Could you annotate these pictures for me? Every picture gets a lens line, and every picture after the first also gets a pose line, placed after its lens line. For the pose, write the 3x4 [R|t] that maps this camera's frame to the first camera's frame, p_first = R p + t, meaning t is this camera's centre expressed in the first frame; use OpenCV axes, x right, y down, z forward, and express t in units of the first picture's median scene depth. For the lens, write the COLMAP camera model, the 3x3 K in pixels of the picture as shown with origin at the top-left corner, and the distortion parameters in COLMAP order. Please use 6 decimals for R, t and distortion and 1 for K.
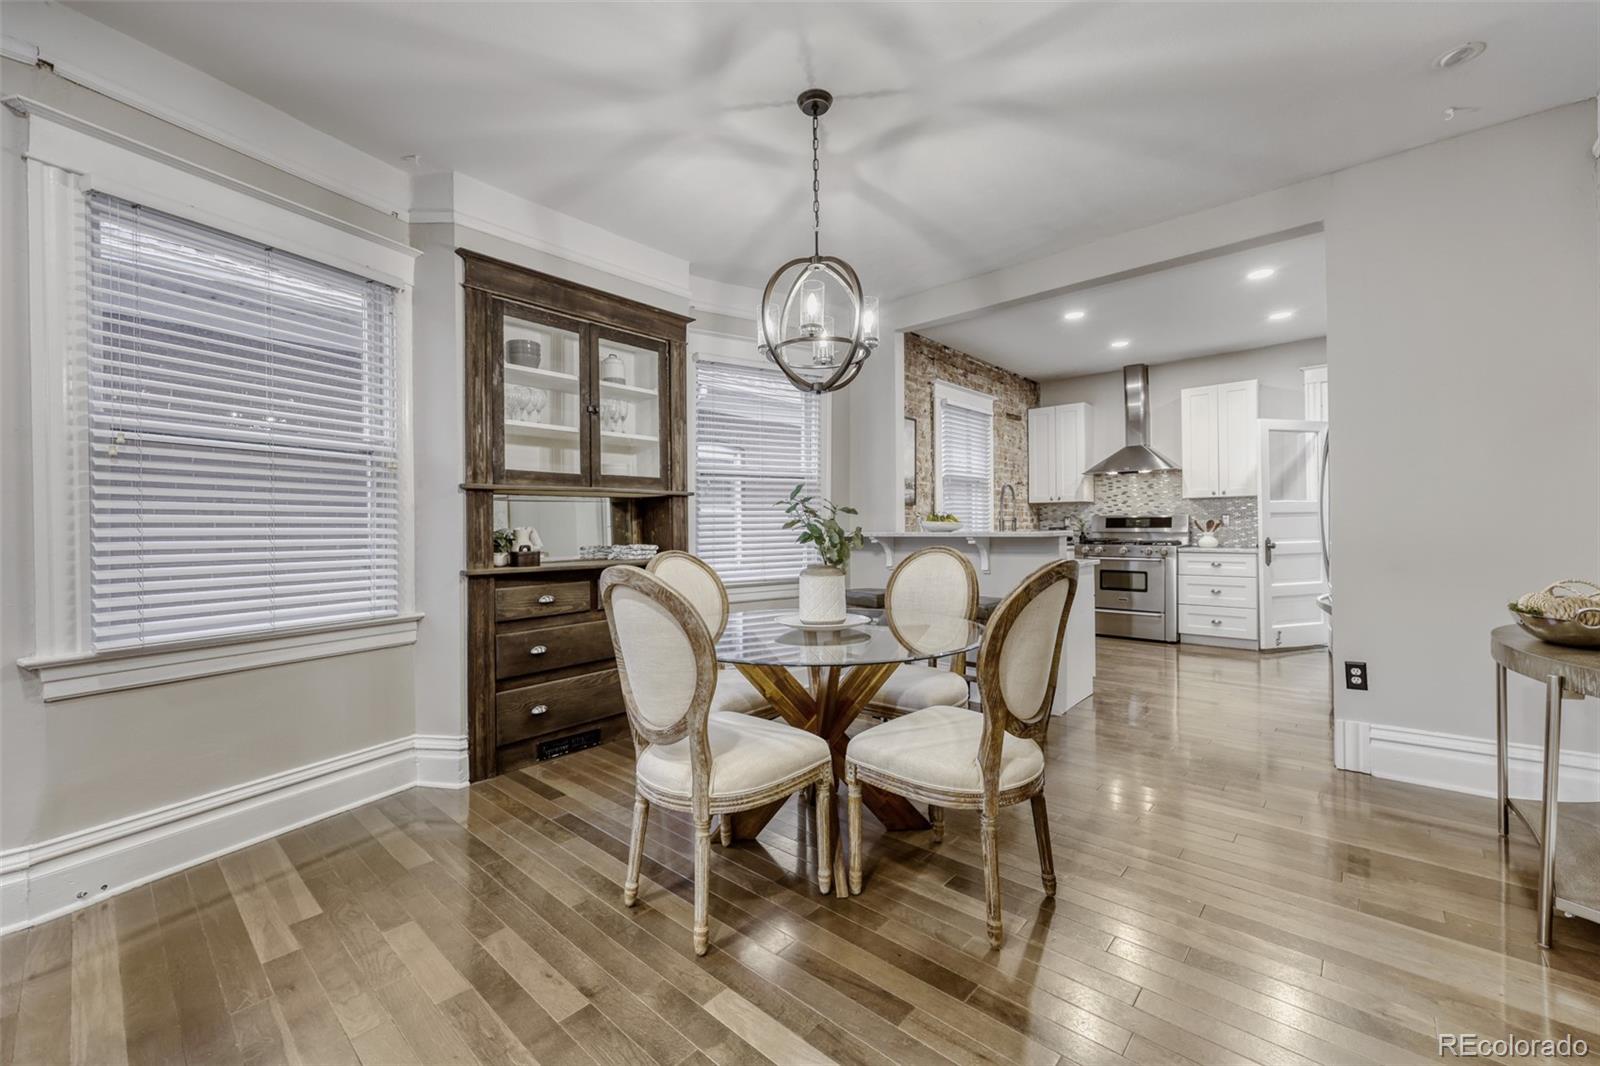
lens RADIAL K [[641.5, 0, 806.8], [0, 641.5, 530.2], [0, 0, 1]] dist [-0.000611, 0.000076]
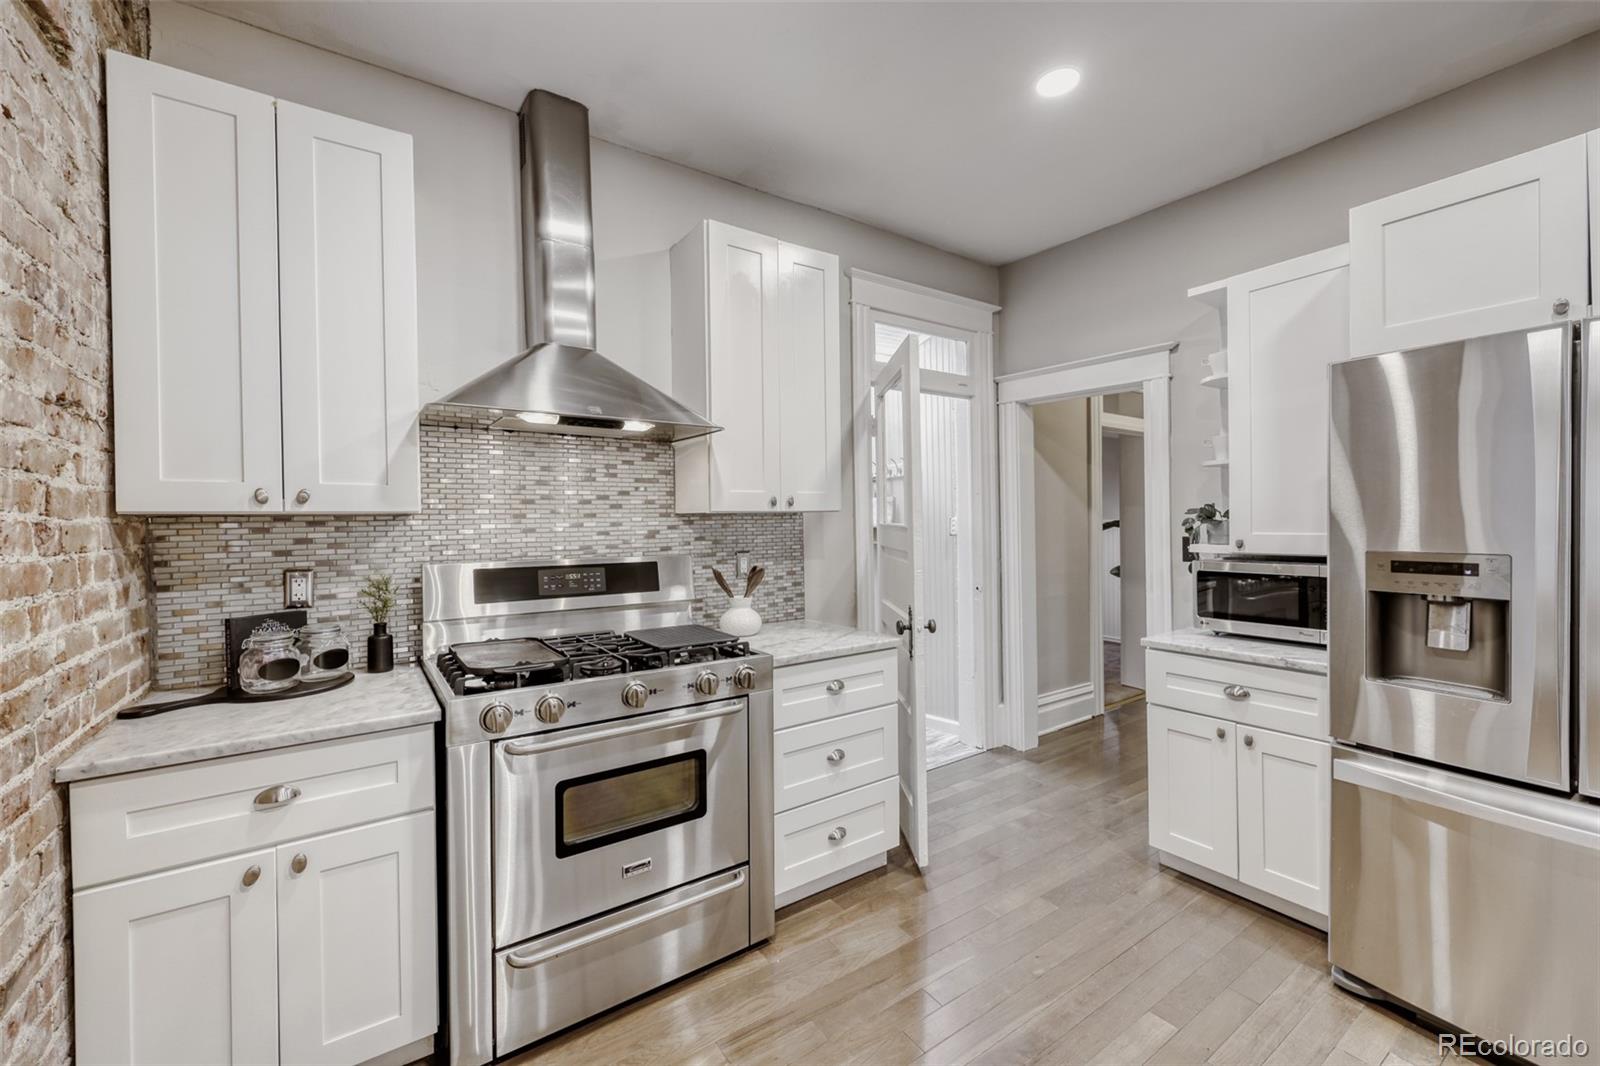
lens RADIAL K [[640.9, 0, 788.4], [0, 640.9, 521.1], [0, 0, 1]] dist [-0.001139, -0.000204]
pose [[0.255124, 0.007250, 0.966881, 0.260354], [0.018072, 0.999761, -0.012265, -0.042699], [-0.966740, 0.020602, 0.254932, 0.940802]]
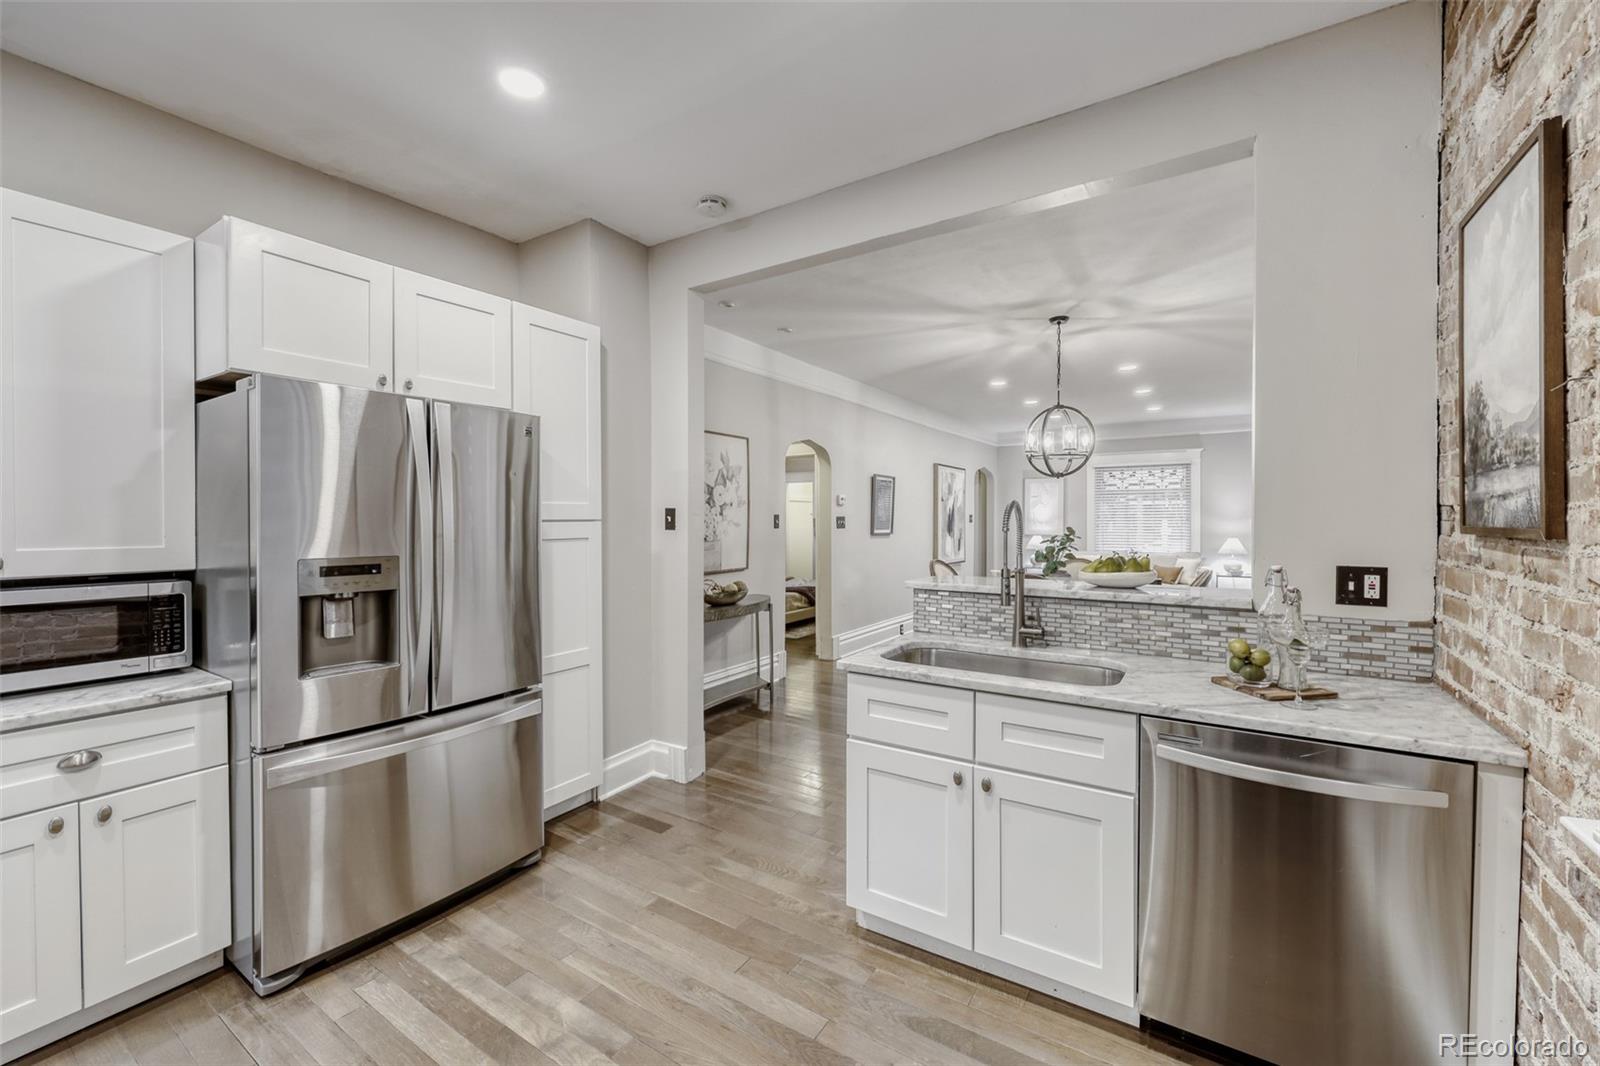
lens RADIAL K [[645.6, 0, 799.1], [0, 645.6, 525.3], [0, 0, 1]] dist [-0.000904, 0.000113]
pose [[-0.989283, 0.012928, -0.145436, 0.415380], [0.010632, 0.999806, 0.016555, -0.047273], [0.145622, 0.014832, -0.989229, 1.109224]]
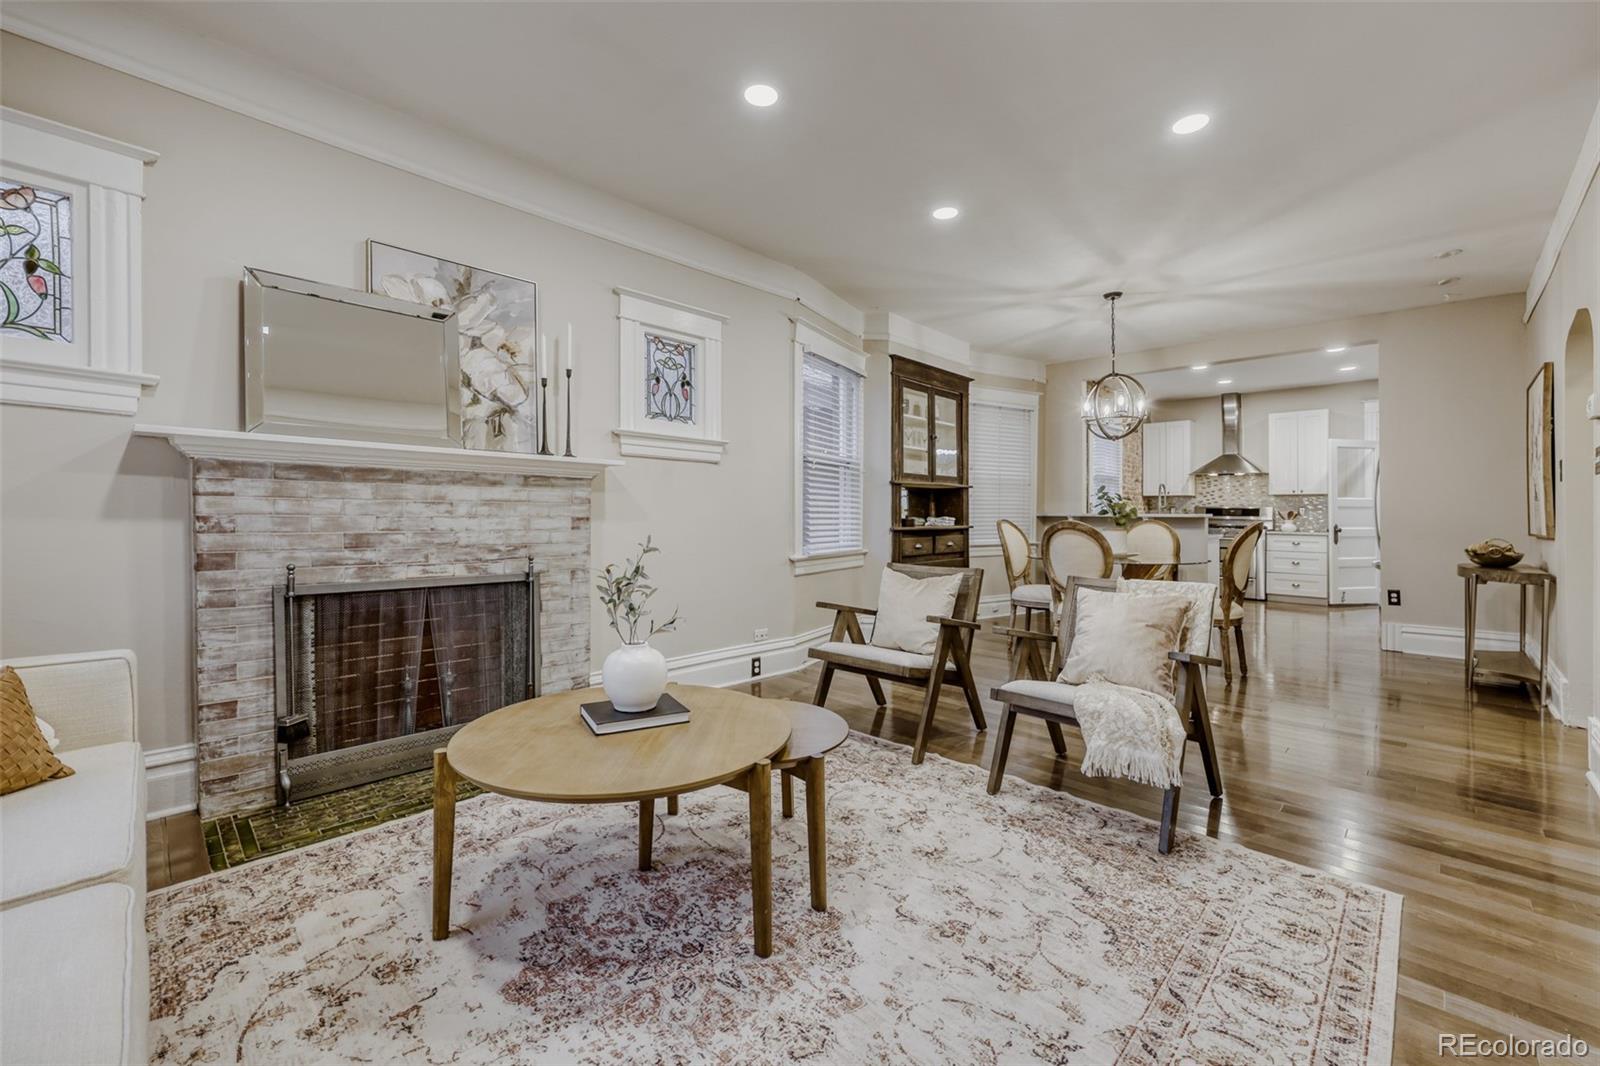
lens RADIAL K [[649.5, 0, 805.9], [0, 649.5, 509.0], [0, 0, 1]] dist [0.000913, 0.000059]
pose [[0.998680, 0.019702, -0.047444, -0.344584], [-0.020326, 0.999713, -0.012714, 0.018969], [0.047180, 0.013661, 0.998793, -0.439211]]
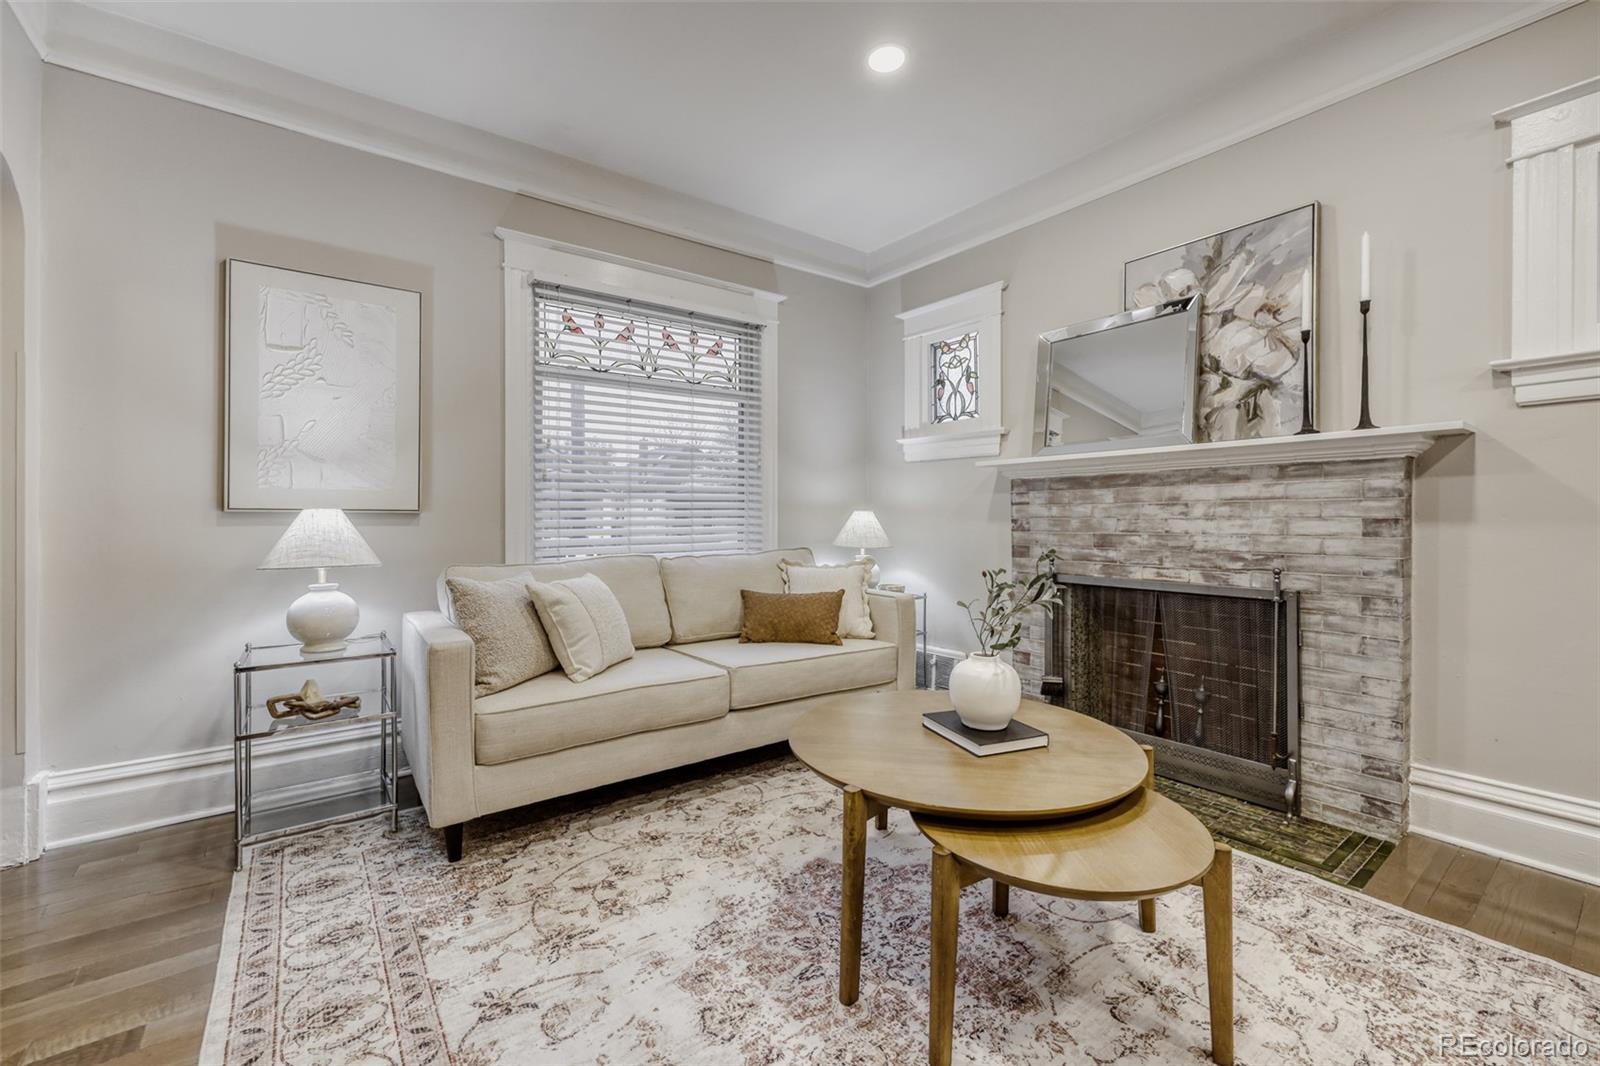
lens RADIAL K [[664.0, 0, 803.4], [0, 664.0, 521.0], [0, 0, 1]] dist [0.002521, 0.000363]
pose [[-0.199367, 0.014635, -0.979816, -0.120837], [0.001340, 0.999892, 0.014662, 0.018517], [0.979924, 0.001610, -0.199365, -0.125552]]
